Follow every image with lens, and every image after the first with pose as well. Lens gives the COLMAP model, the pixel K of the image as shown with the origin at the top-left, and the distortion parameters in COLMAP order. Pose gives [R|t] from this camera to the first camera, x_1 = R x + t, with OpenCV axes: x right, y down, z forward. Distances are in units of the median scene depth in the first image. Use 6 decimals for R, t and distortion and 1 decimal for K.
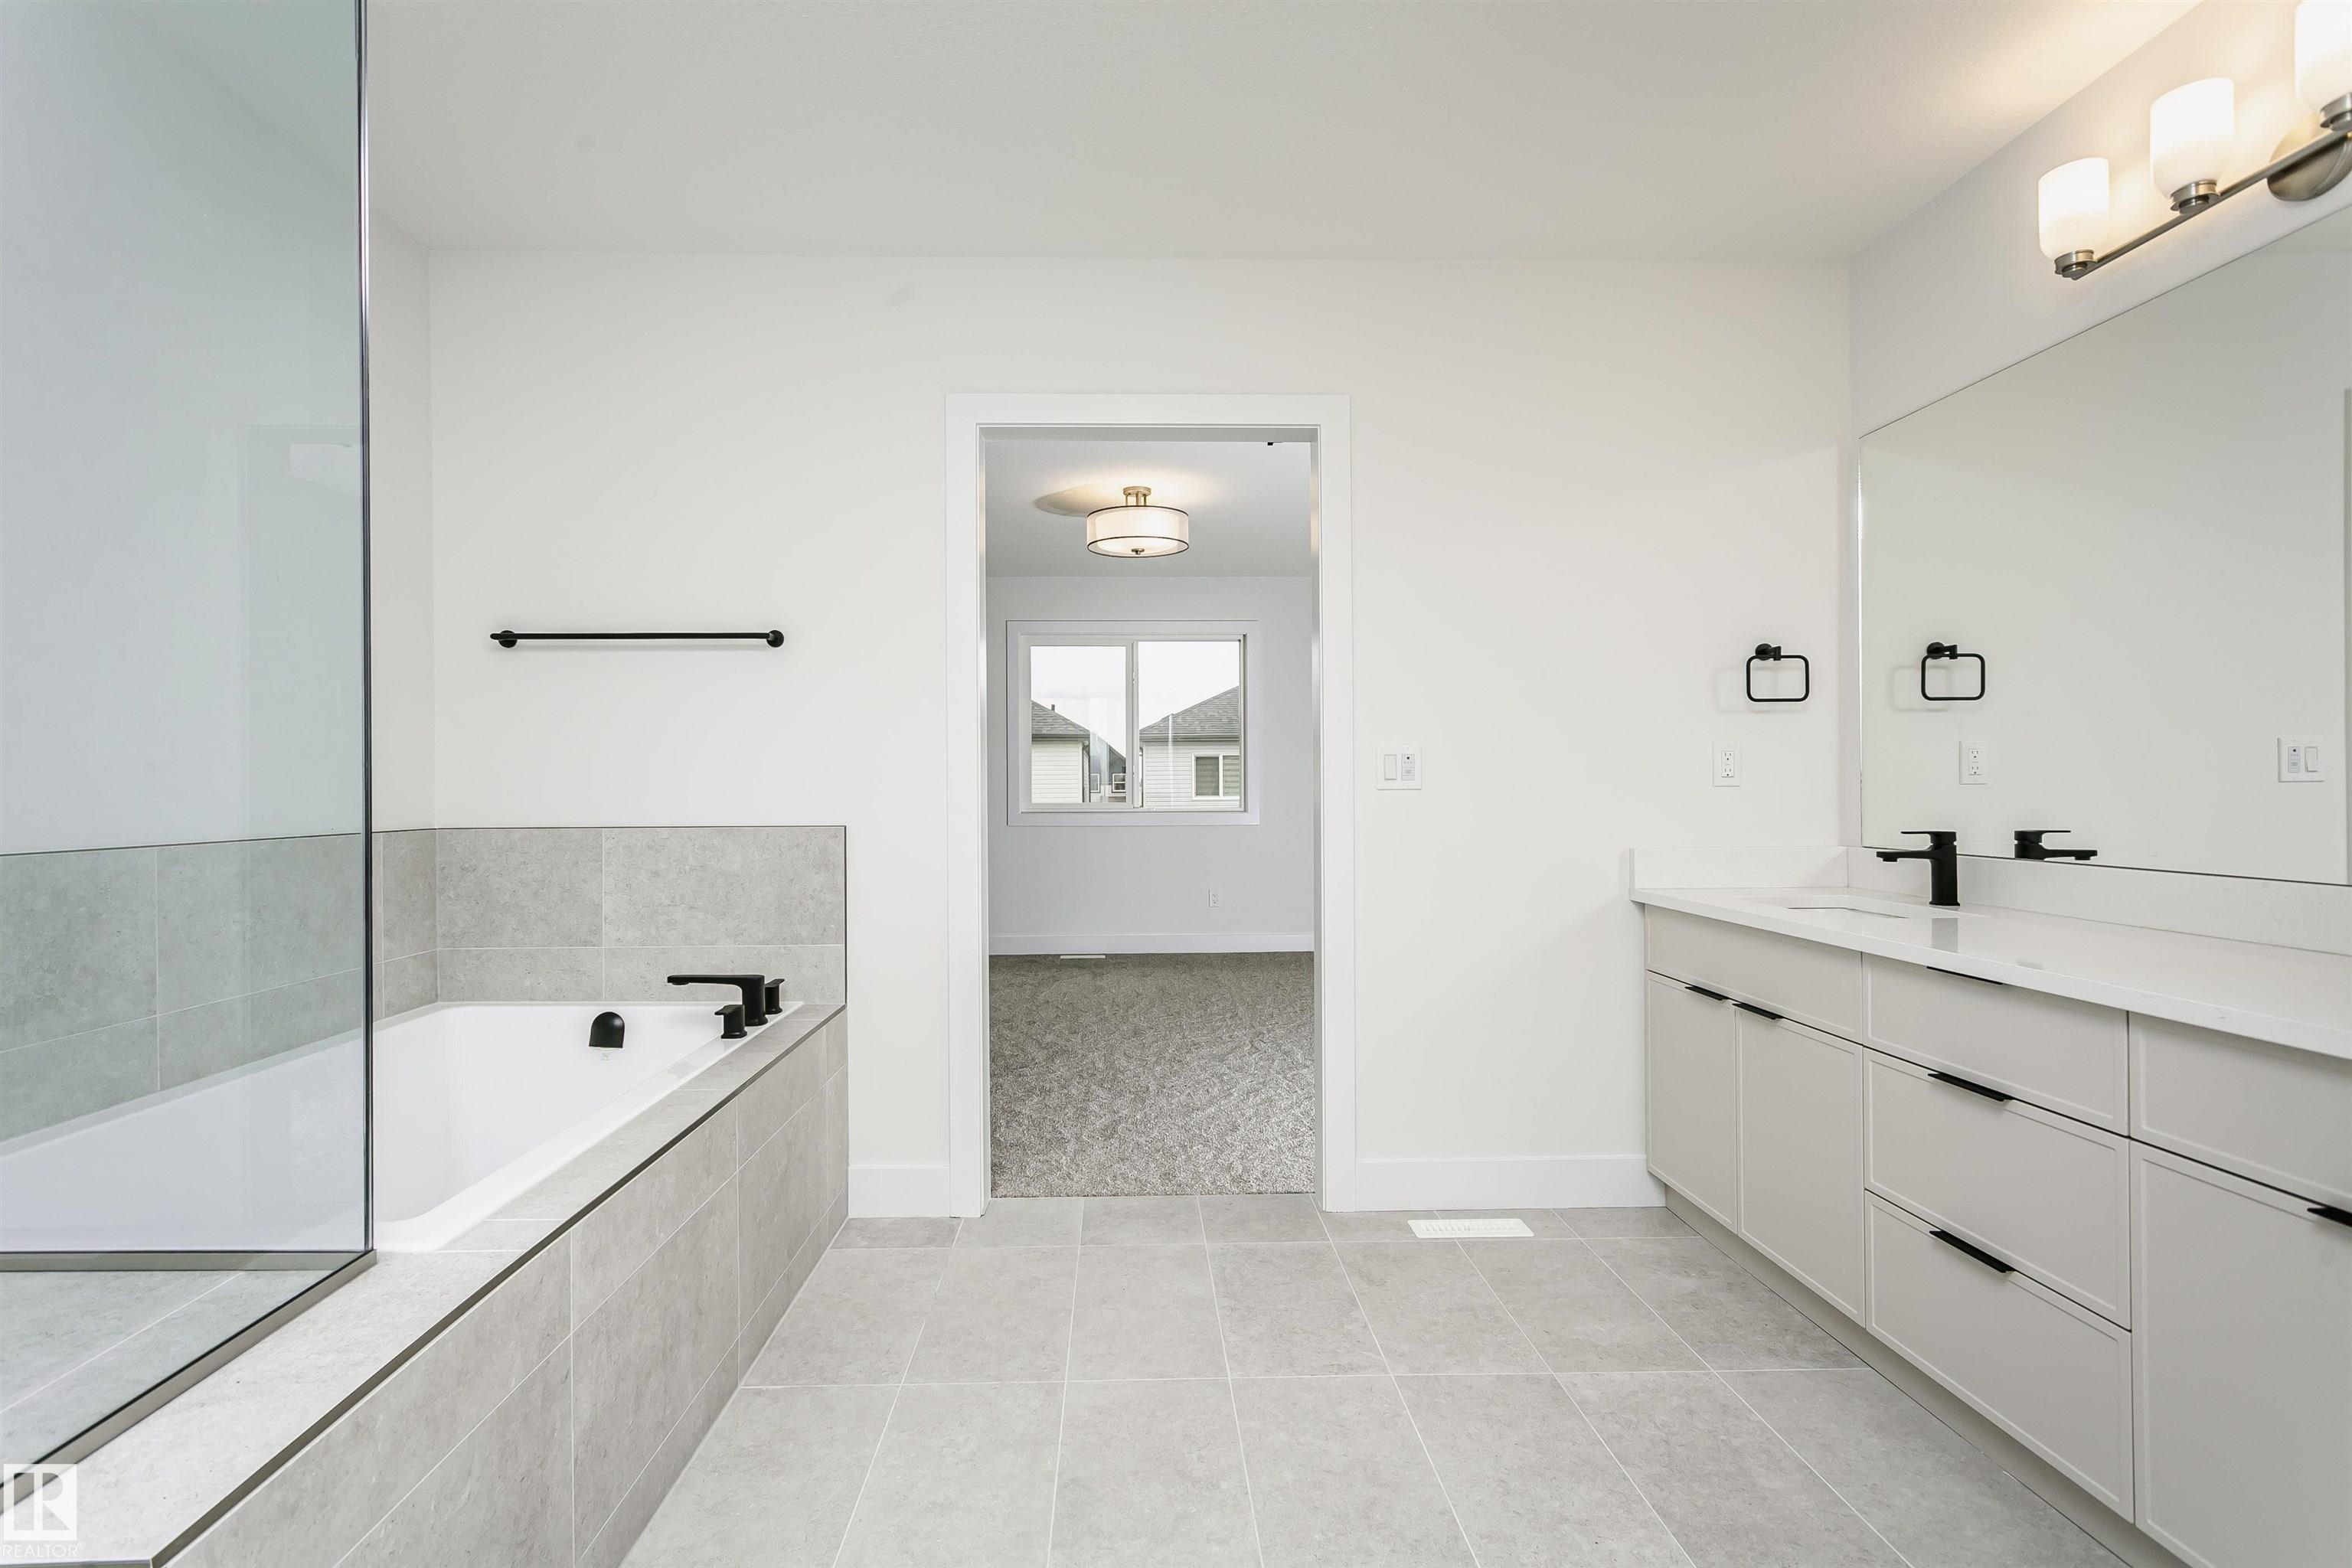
lens RADIAL K [[1123.4, 0, 1174.5], [0, 1123.4, 773.0], [0, 0, 1]] dist [0.000050, 0.000002]
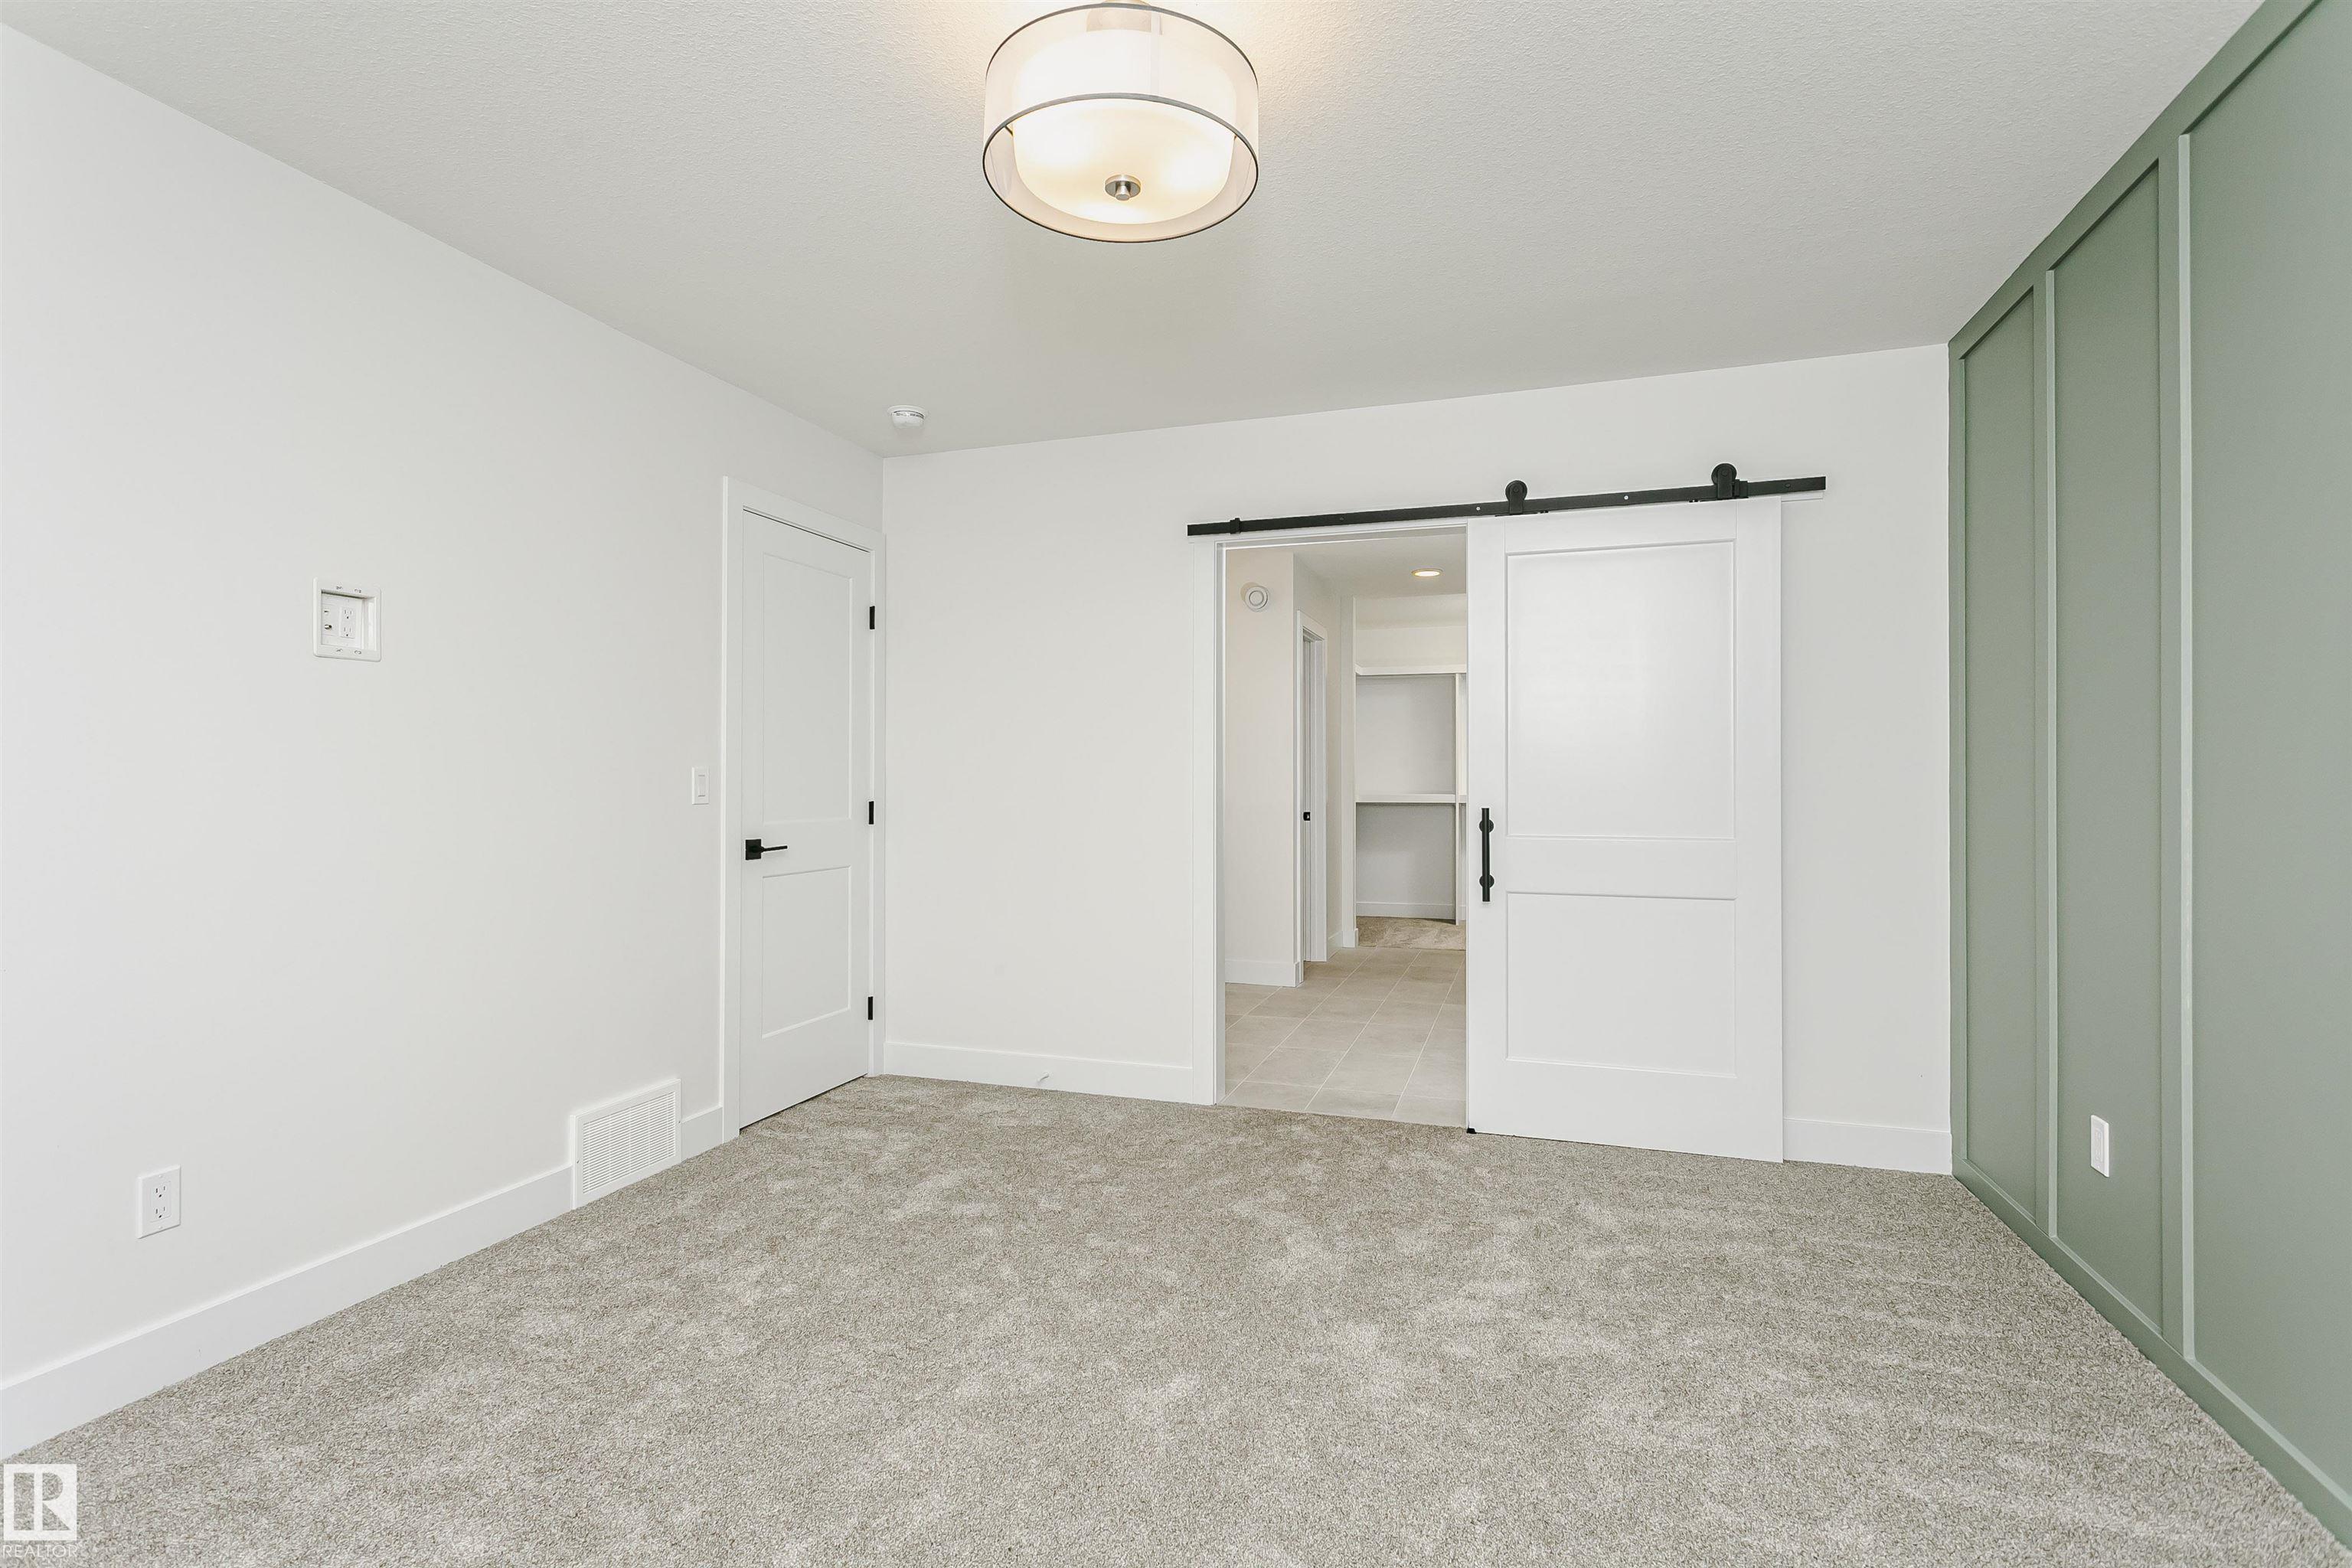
lens RADIAL K [[1123.4, 0, 1174.5], [0, 1123.4, 786.1], [0, 0, 1]] dist [0.000050, 0.000002]
pose [[-0.937876, 0.009471, 0.346841, -0.101214], [0.010119, 0.999949, 0.000056, -0.004072], [-0.346823, 0.003563, -0.937924, 0.775740]]
